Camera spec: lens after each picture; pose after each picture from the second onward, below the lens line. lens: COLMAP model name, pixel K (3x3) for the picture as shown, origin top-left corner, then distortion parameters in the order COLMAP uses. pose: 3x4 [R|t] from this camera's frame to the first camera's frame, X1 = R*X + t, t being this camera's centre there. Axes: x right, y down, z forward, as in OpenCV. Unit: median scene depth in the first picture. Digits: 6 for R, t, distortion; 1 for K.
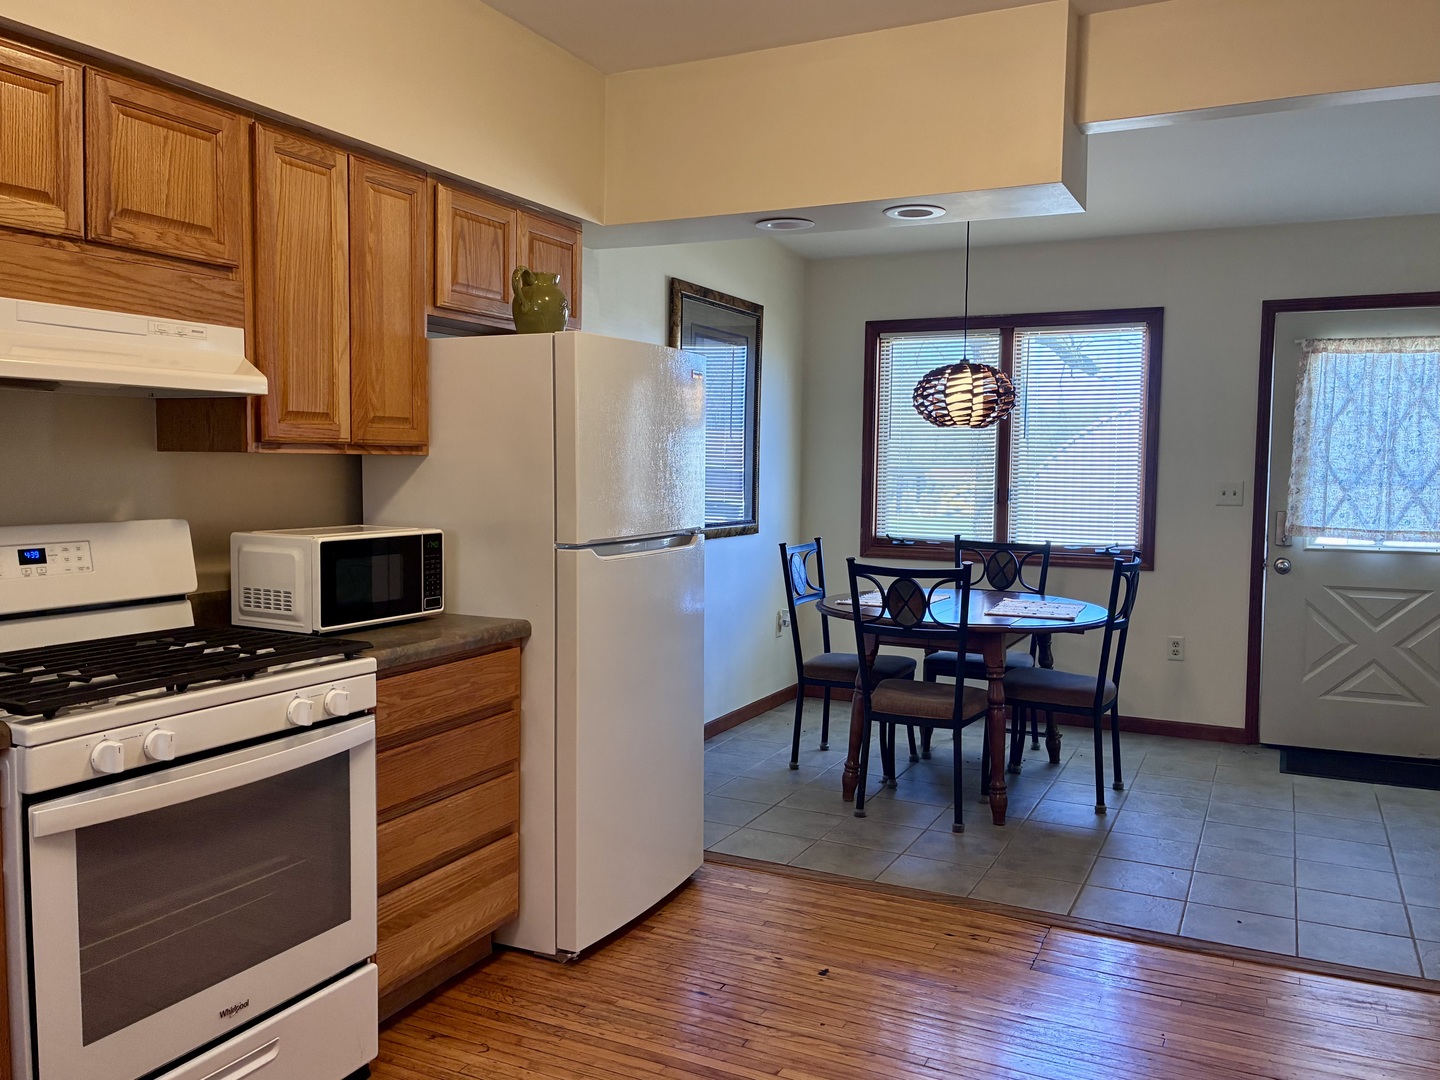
lens RADIAL K [[1152.5, 0, 702.4], [0, 1152.5, 542.2], [0, 0, 1]] dist [0.022720, -0.010855]
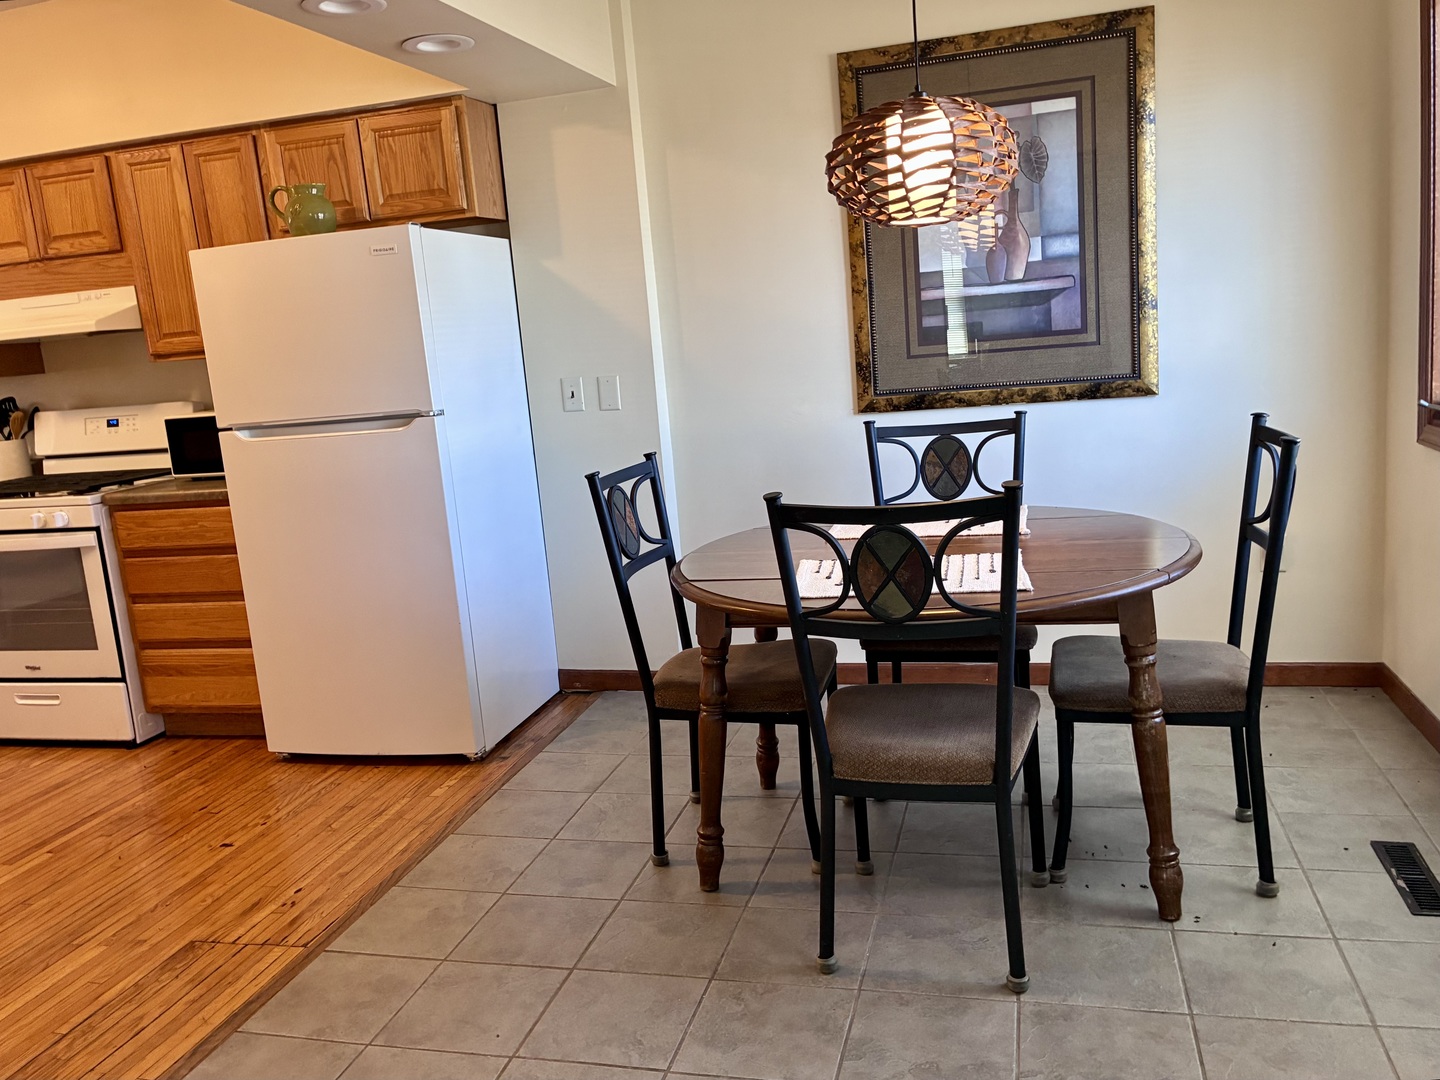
lens RADIAL K [[1152.5, 0, 702.4], [0, 1152.5, 542.2], [0, 0, 1]] dist [0.022720, -0.010855]
pose [[0.193263, 0.151958, -0.969308, 1.412695], [0.017003, 0.987267, 0.158163, -0.075245], [0.981000, -0.047049, 0.188219, 1.489865]]
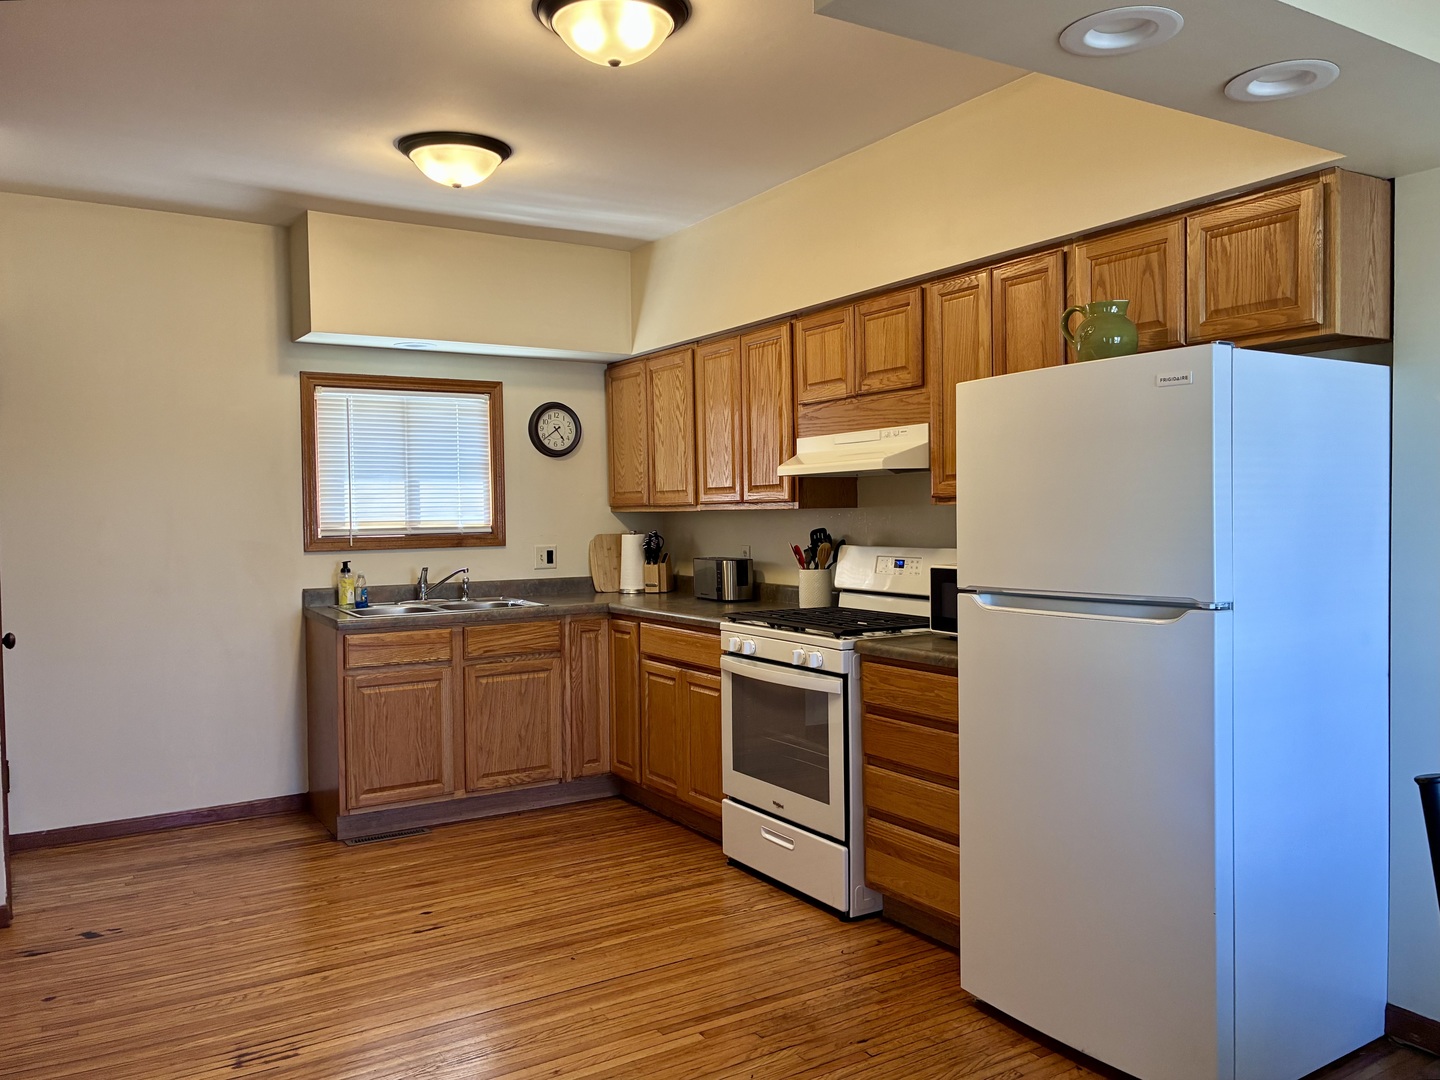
lens RADIAL K [[1123.6, 0, 735.0], [0, 1123.6, 551.5], [0, 0, 1]] dist [0.073525, -0.101512]
pose [[-0.508907, 0.027130, -0.860394, 1.019897], [-0.052159, 0.996695, 0.062280, -0.098485], [0.859240, 0.076572, -0.505810, 1.572371]]
